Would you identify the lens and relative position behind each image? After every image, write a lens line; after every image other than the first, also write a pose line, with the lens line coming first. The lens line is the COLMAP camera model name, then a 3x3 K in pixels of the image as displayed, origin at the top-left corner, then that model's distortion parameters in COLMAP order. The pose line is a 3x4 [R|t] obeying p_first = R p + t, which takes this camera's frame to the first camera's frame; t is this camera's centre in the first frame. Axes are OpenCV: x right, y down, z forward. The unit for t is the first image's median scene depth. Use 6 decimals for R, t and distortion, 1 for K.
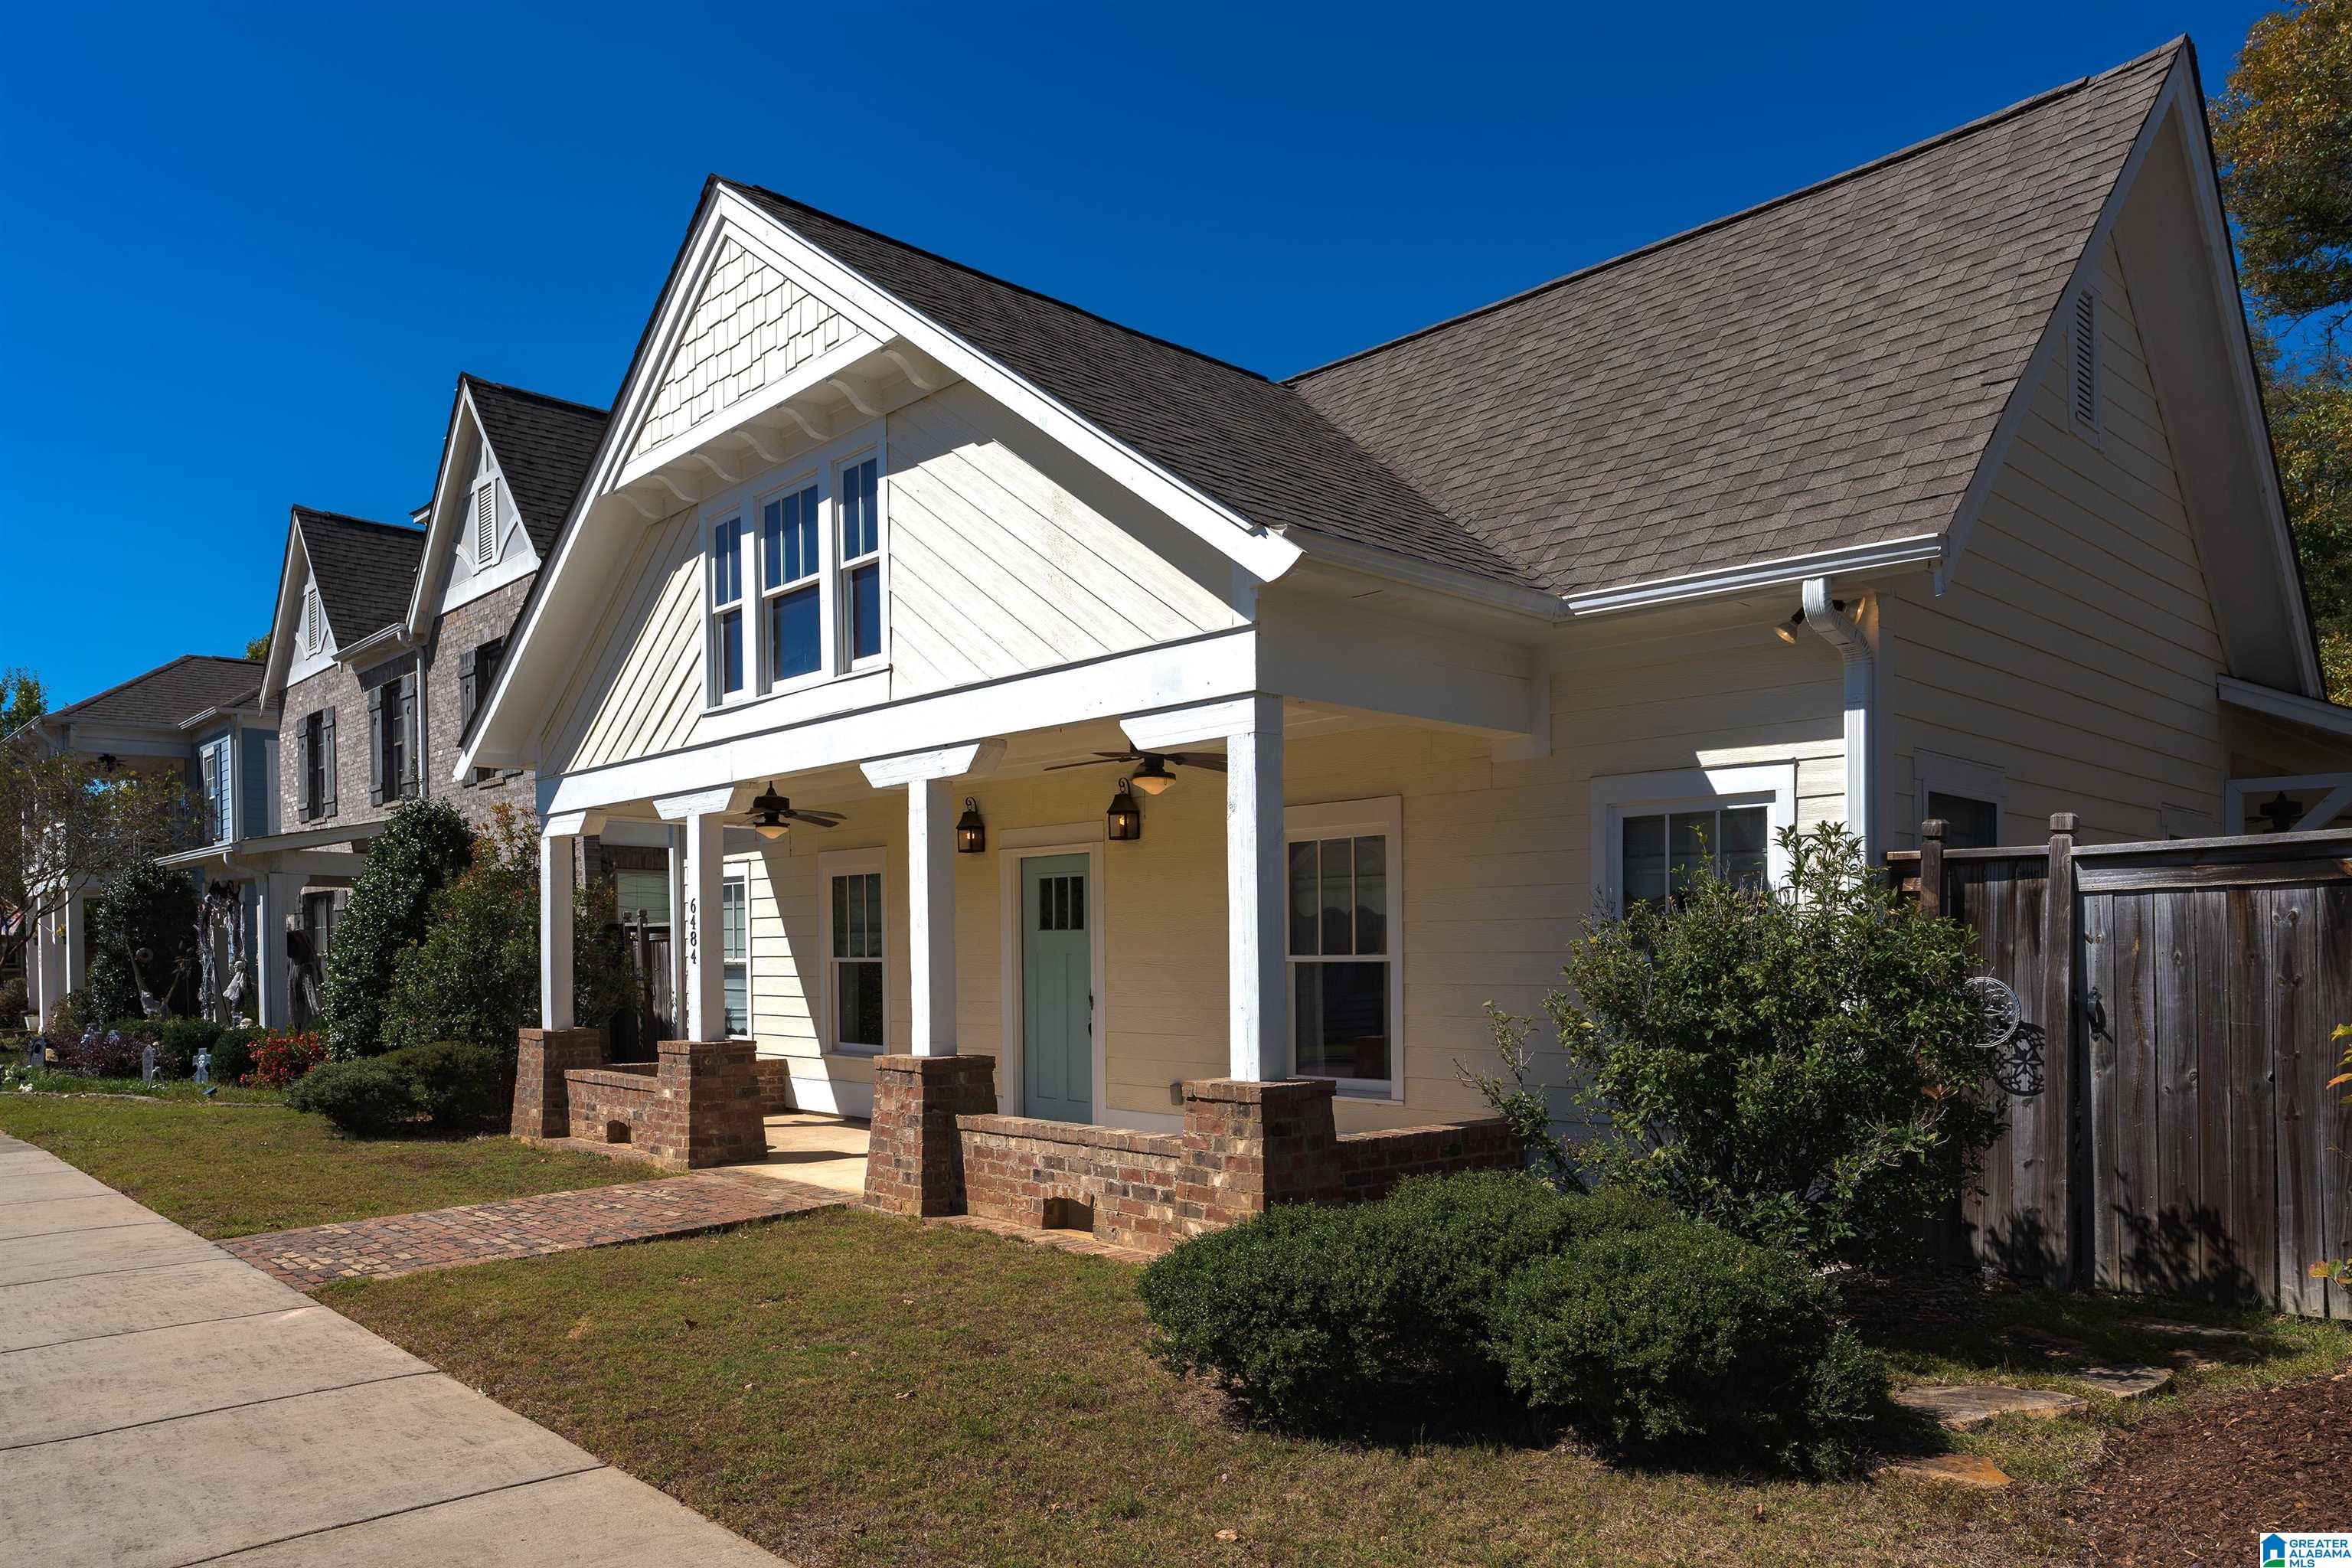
lens RADIAL K [[1508.8, 0, 1172.5], [0, 1508.8, 853.7], [0, 0, 1]] dist [-0.002891, -0.000870]
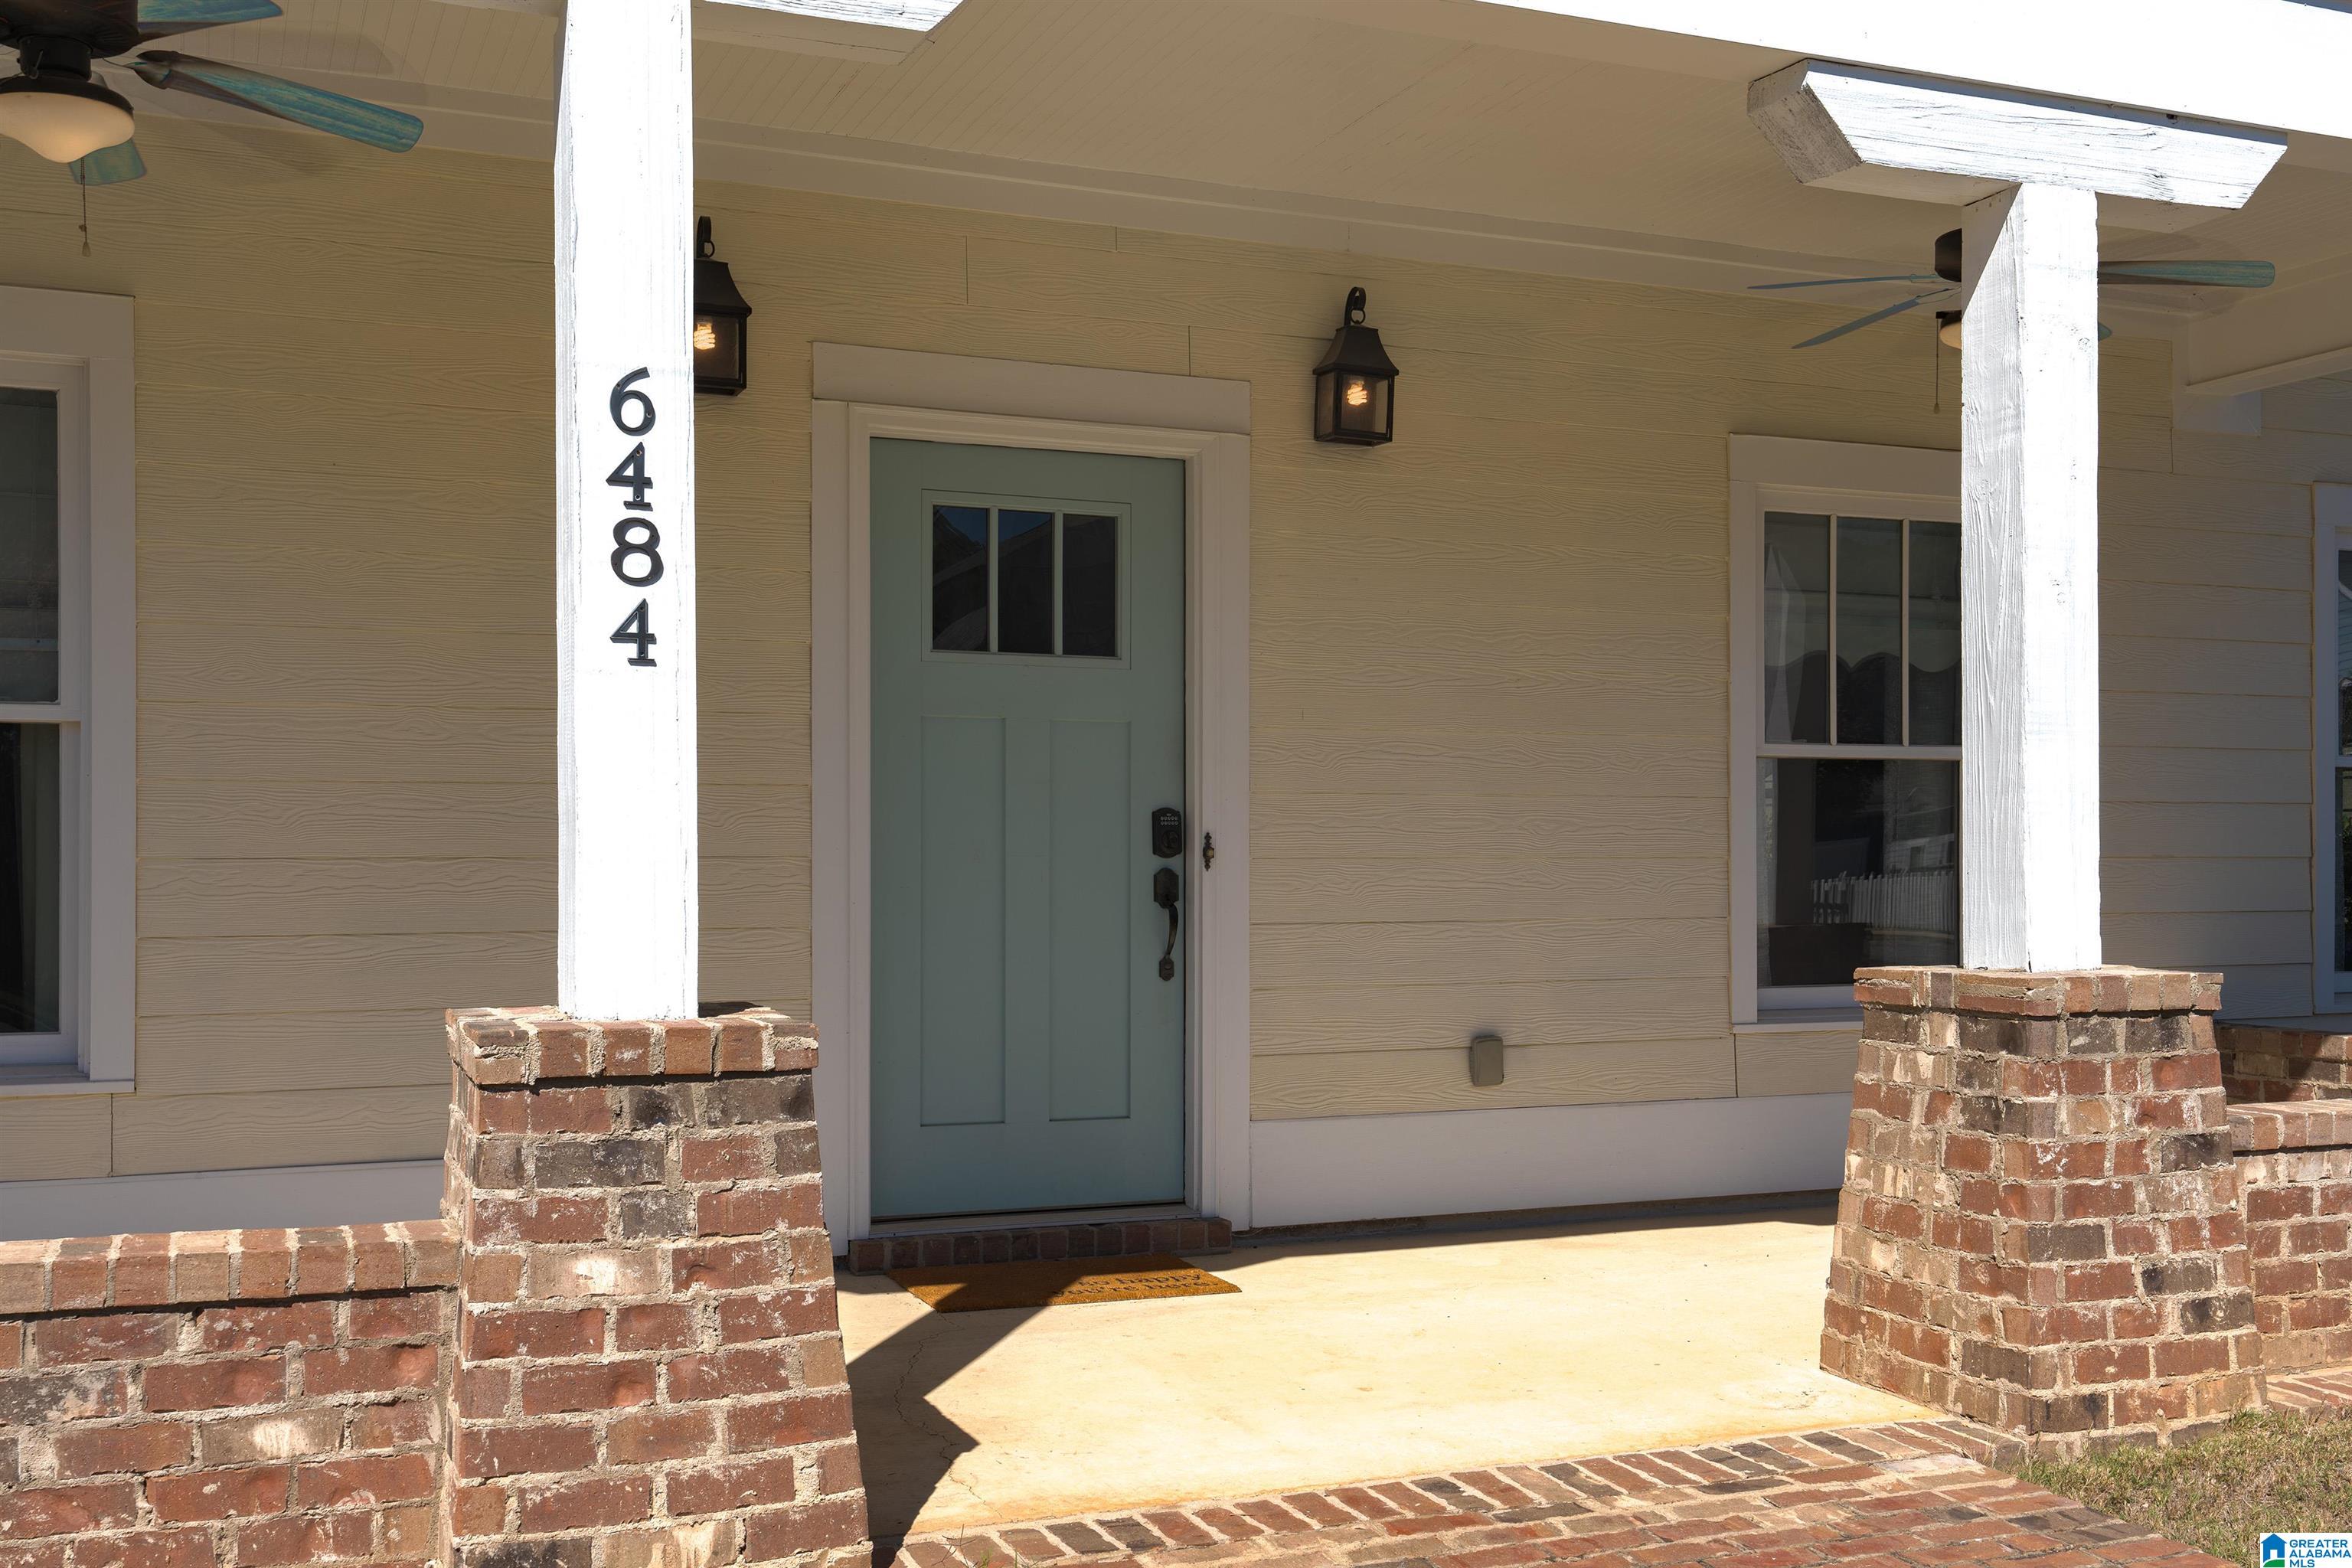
lens RADIAL K [[2261.0, 0, 1070.0], [0, 2261.0, 729.1], [0, 0, 1]] dist [0.014940, -0.020583]
pose [[0.378148, 0.054946, 0.924113, -0.685427], [-0.065557, 0.997320, -0.032473, 0.102075], [-0.923421, -0.048303, 0.380737, 0.937749]]
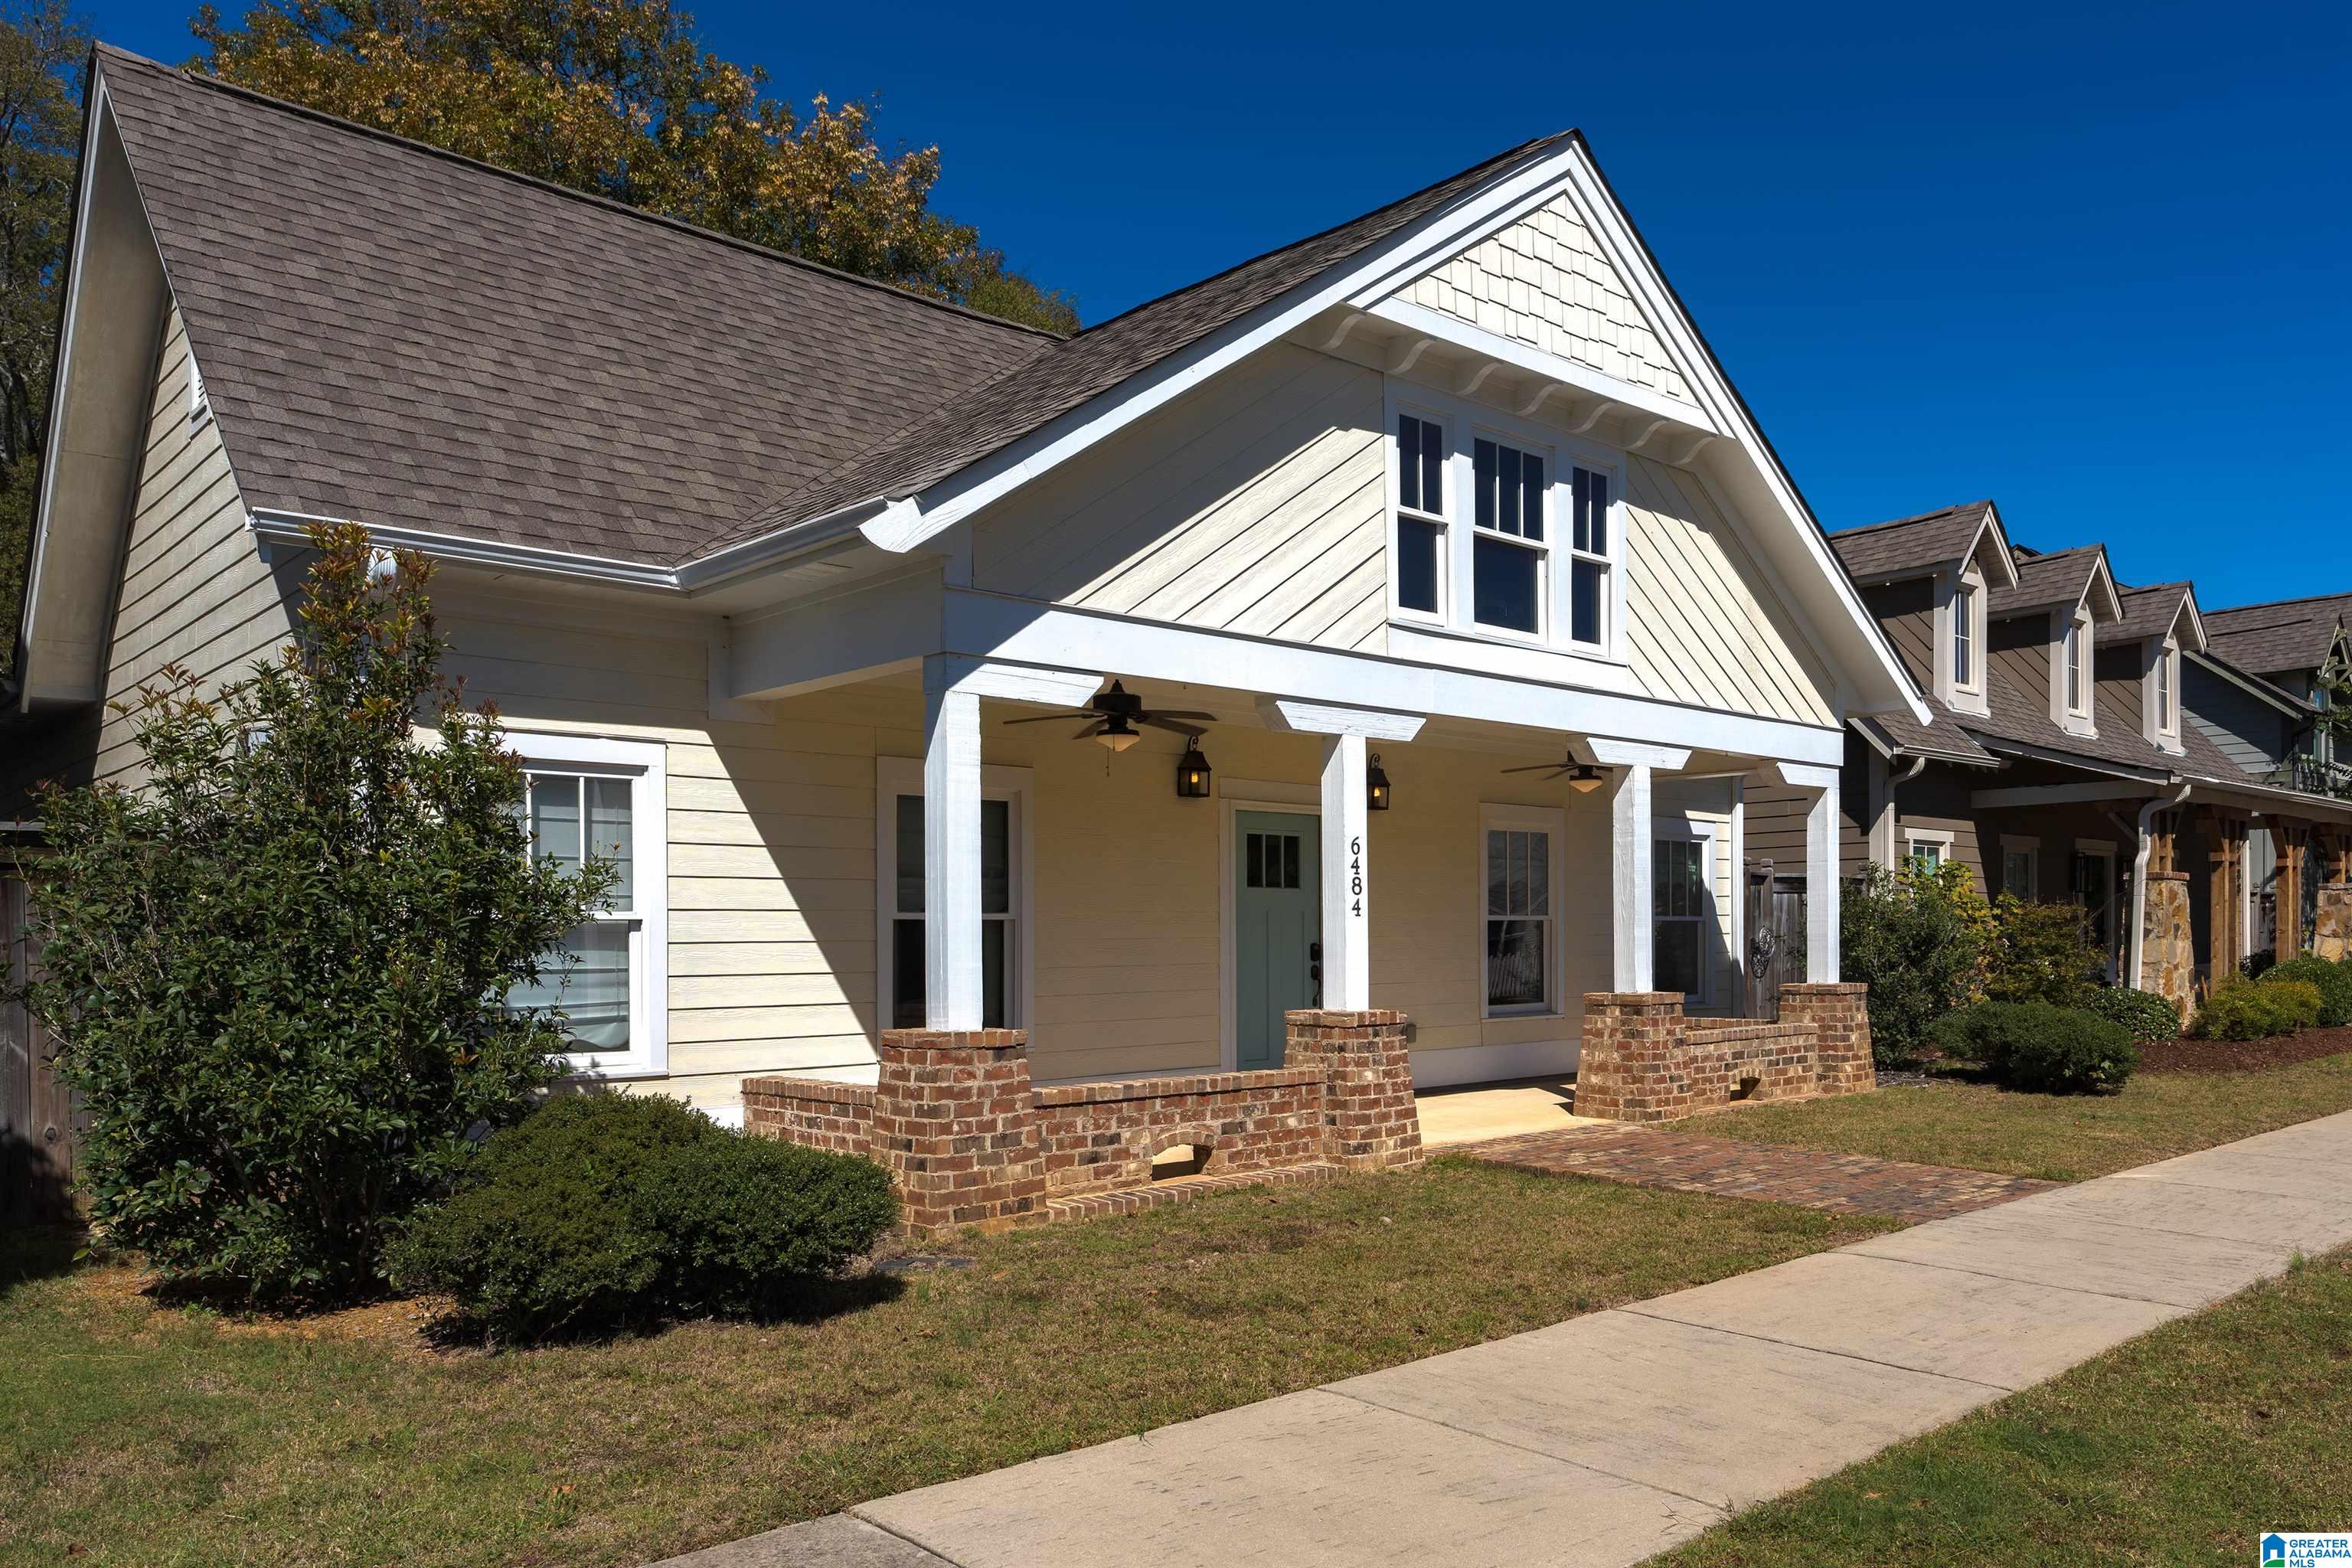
lens RADIAL K [[1681.1, 0, 1176.0], [0, 1681.1, 784.0], [0, 0, 1]] dist [-0.002215, -0.000170]
pose [[0.049485, 0.093917, 0.994349, -1.427296], [-0.060564, 0.994019, -0.090872, 0.104209], [-0.996937, -0.055725, 0.054877, 1.210083]]
